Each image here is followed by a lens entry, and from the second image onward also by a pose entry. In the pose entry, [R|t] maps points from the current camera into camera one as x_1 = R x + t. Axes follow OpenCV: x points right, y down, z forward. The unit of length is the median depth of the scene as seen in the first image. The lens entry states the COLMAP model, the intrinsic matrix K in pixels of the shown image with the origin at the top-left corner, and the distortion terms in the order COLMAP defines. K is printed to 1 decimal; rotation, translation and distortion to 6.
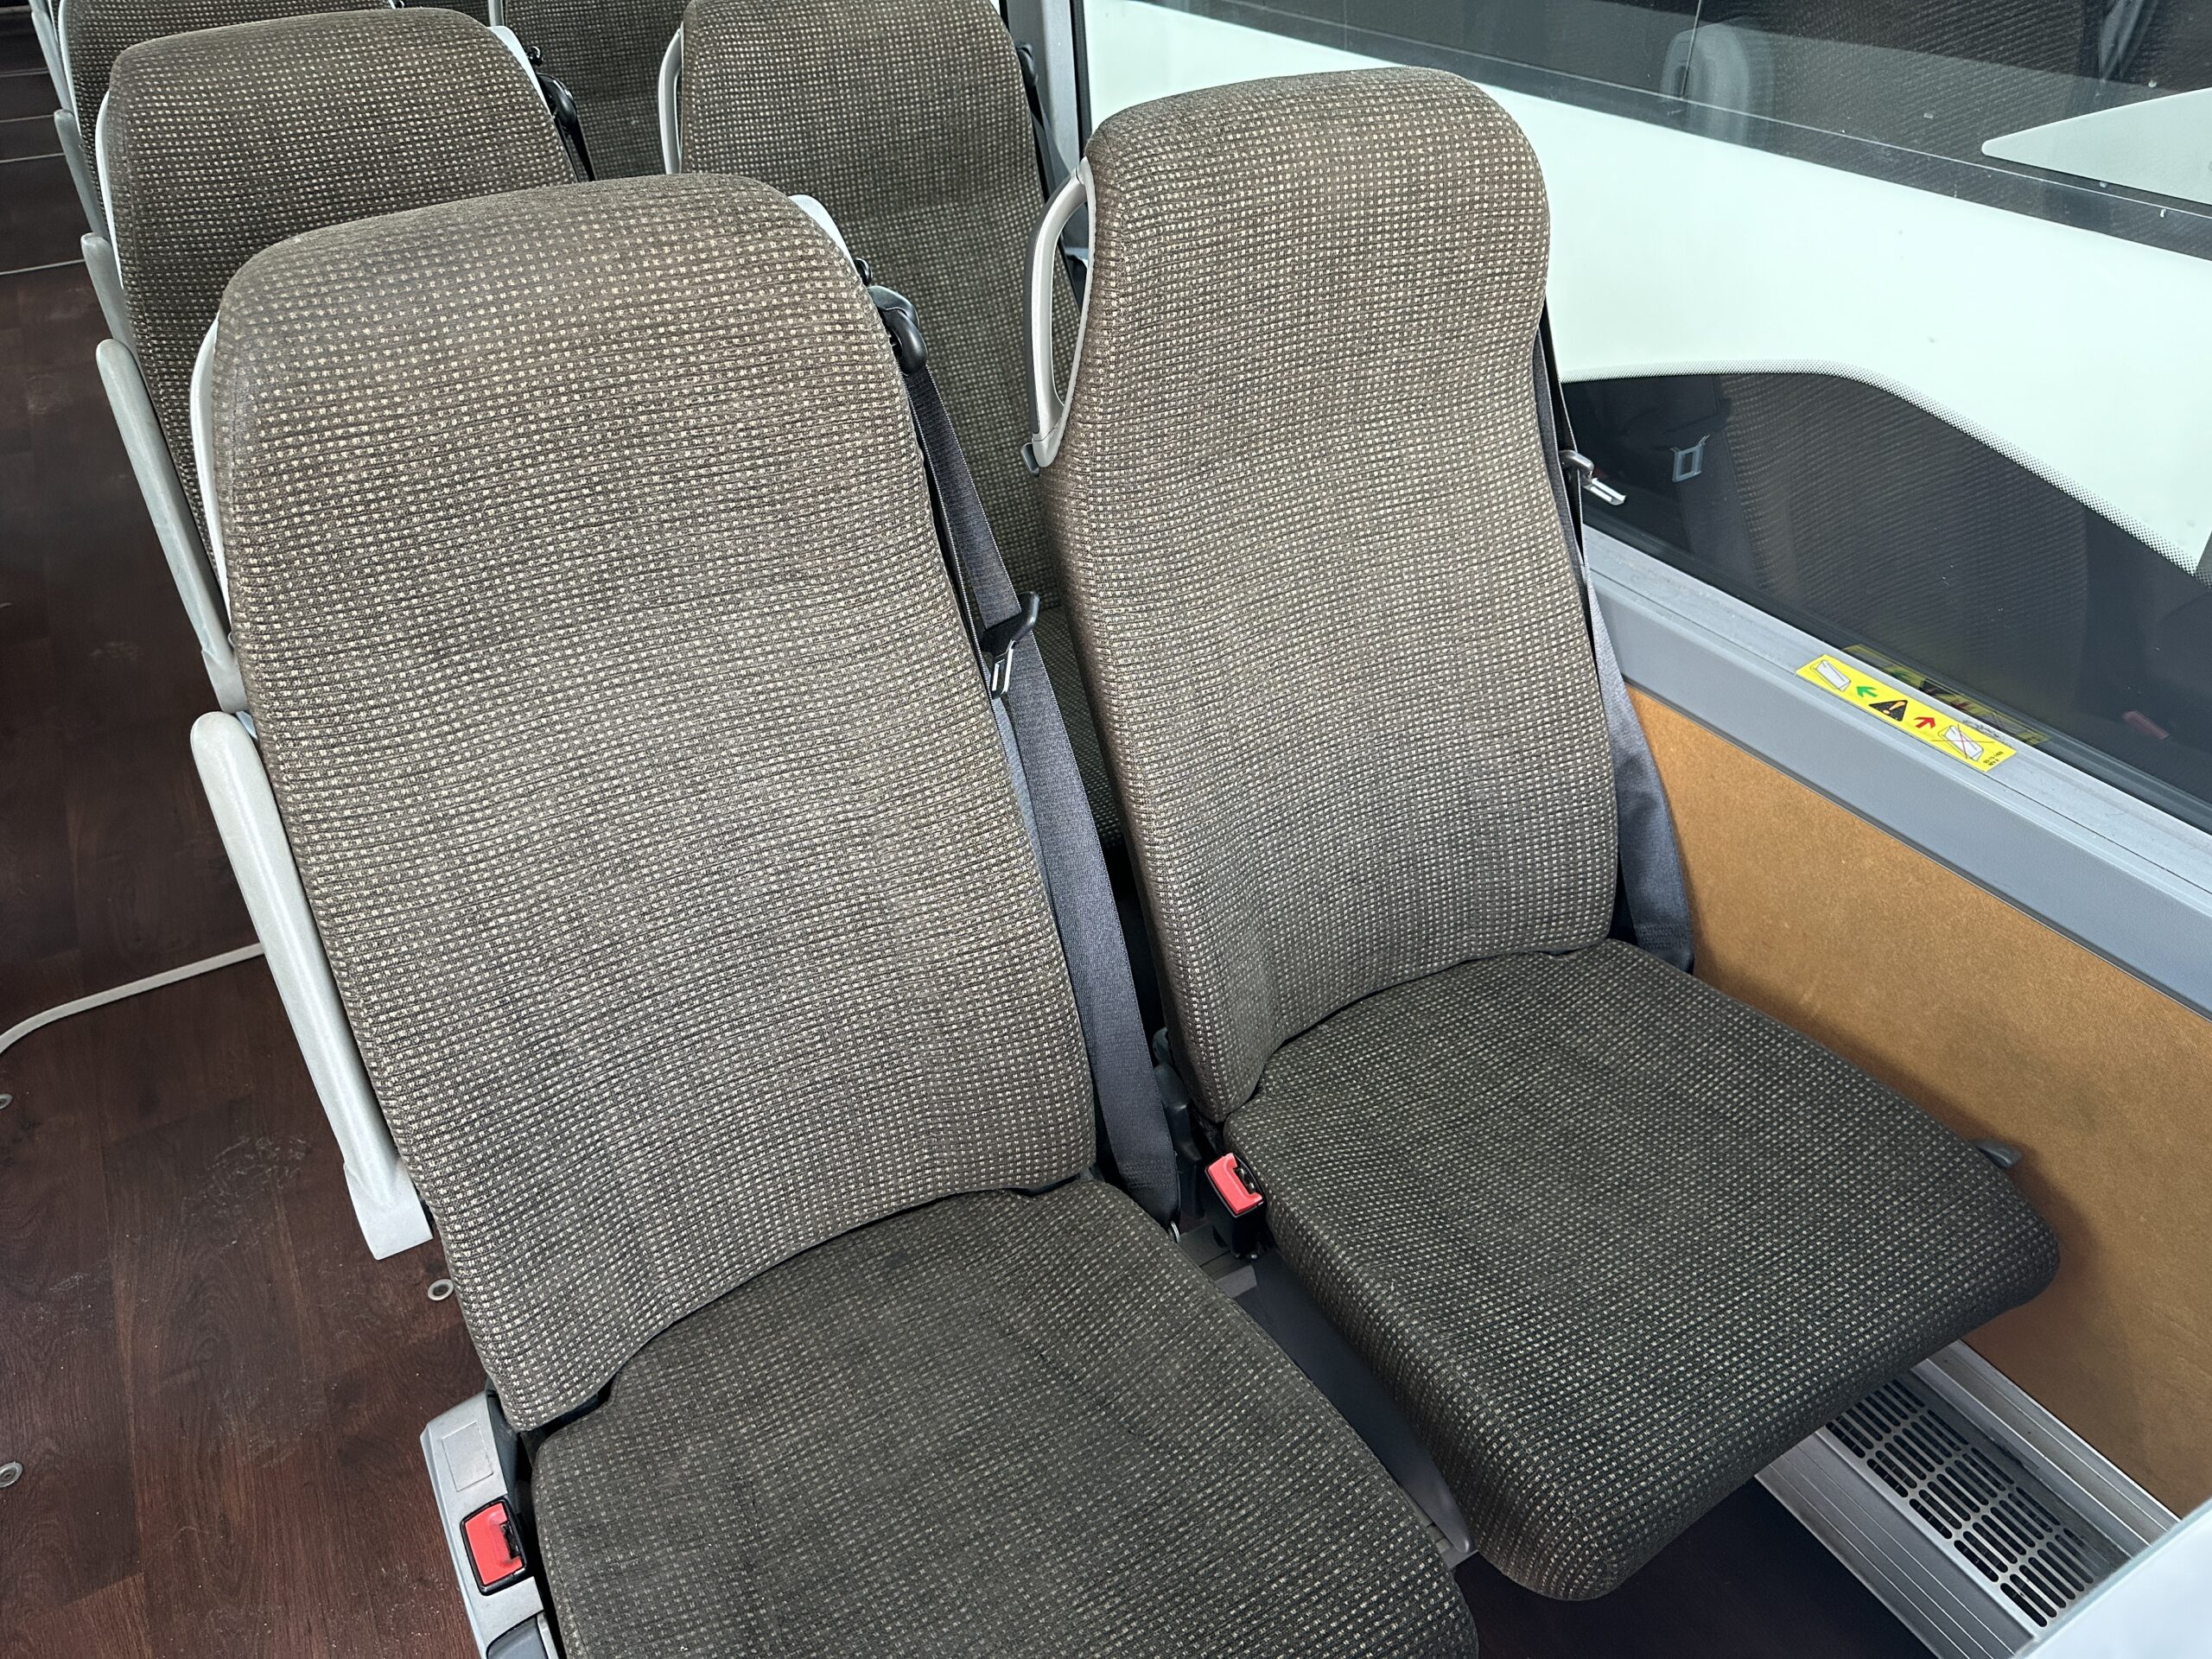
lens RADIAL K [[1594.0, 0, 1095.8], [0, 1594.0, 837.9], [0, 0, 1]] dist [0.002199, -0.006306]
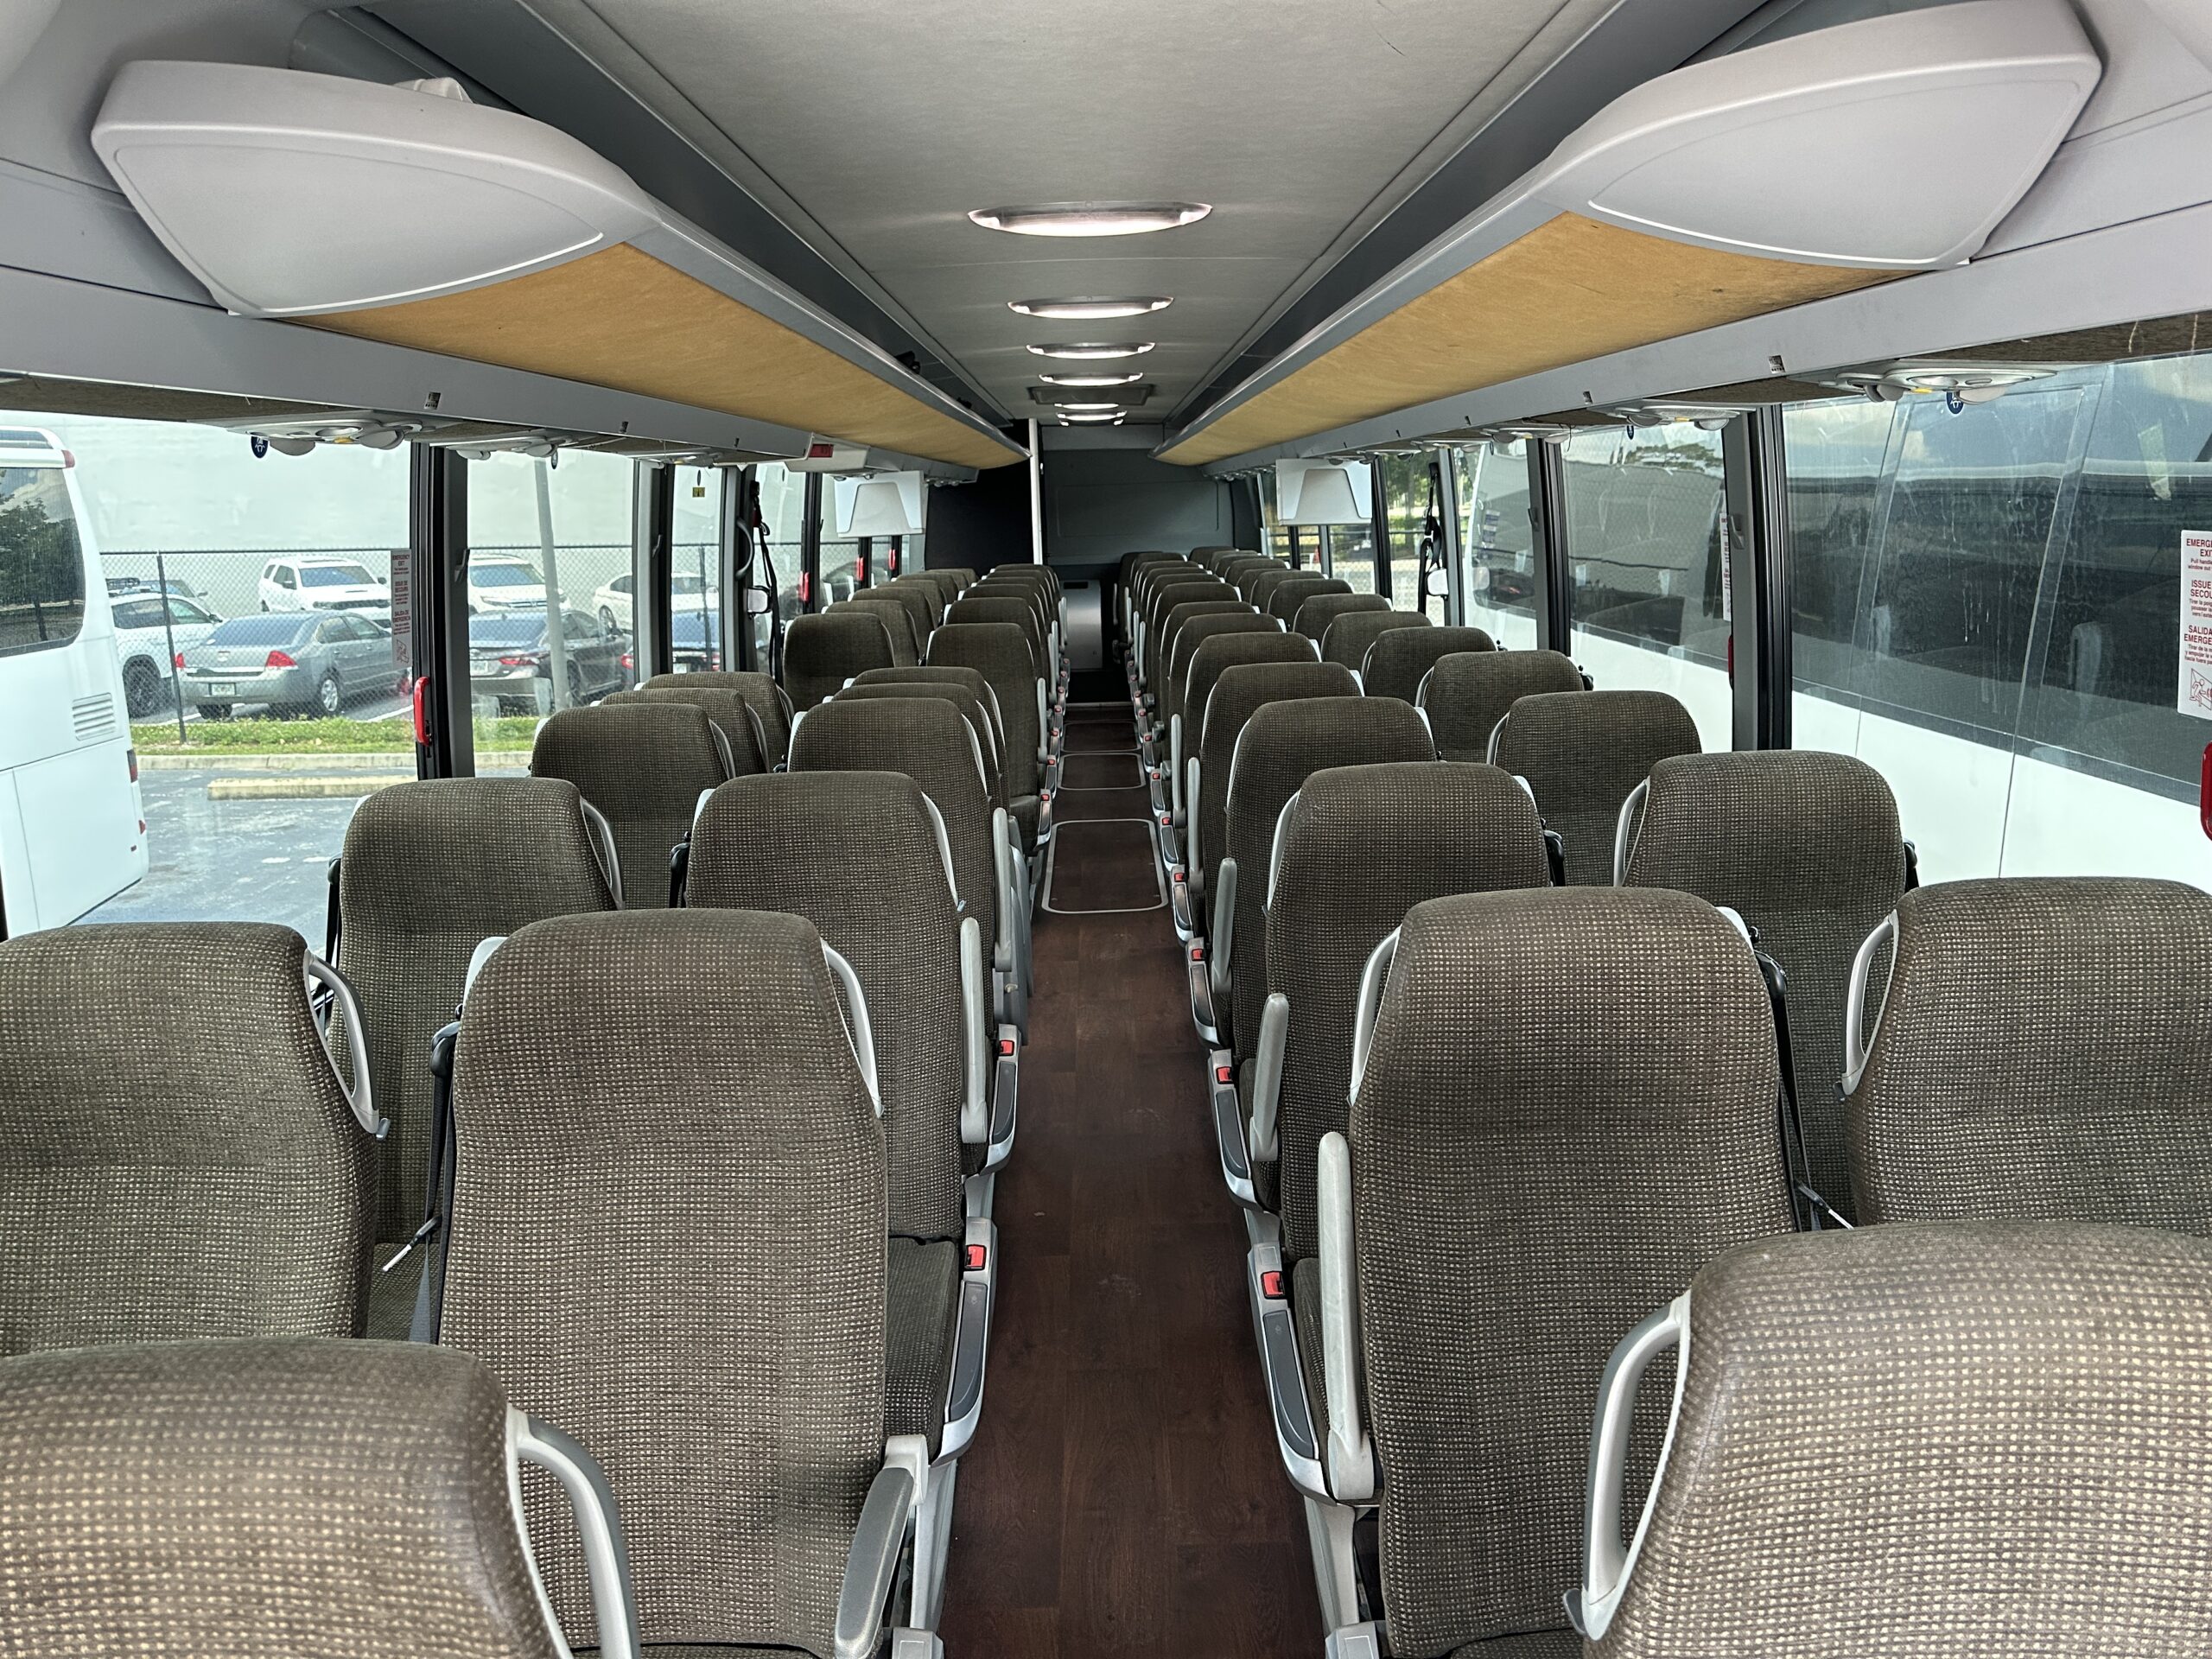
lens RADIAL K [[1594.0, 0, 1095.8], [0, 1594.0, 837.9], [0, 0, 1]] dist [0.002199, -0.006306]
pose [[0.858683, 0.100797, -0.502497, -0.362327], [-0.290786, 0.903193, -0.315731, -0.161393], [0.422027, 0.417232, 0.804867, -0.103936]]
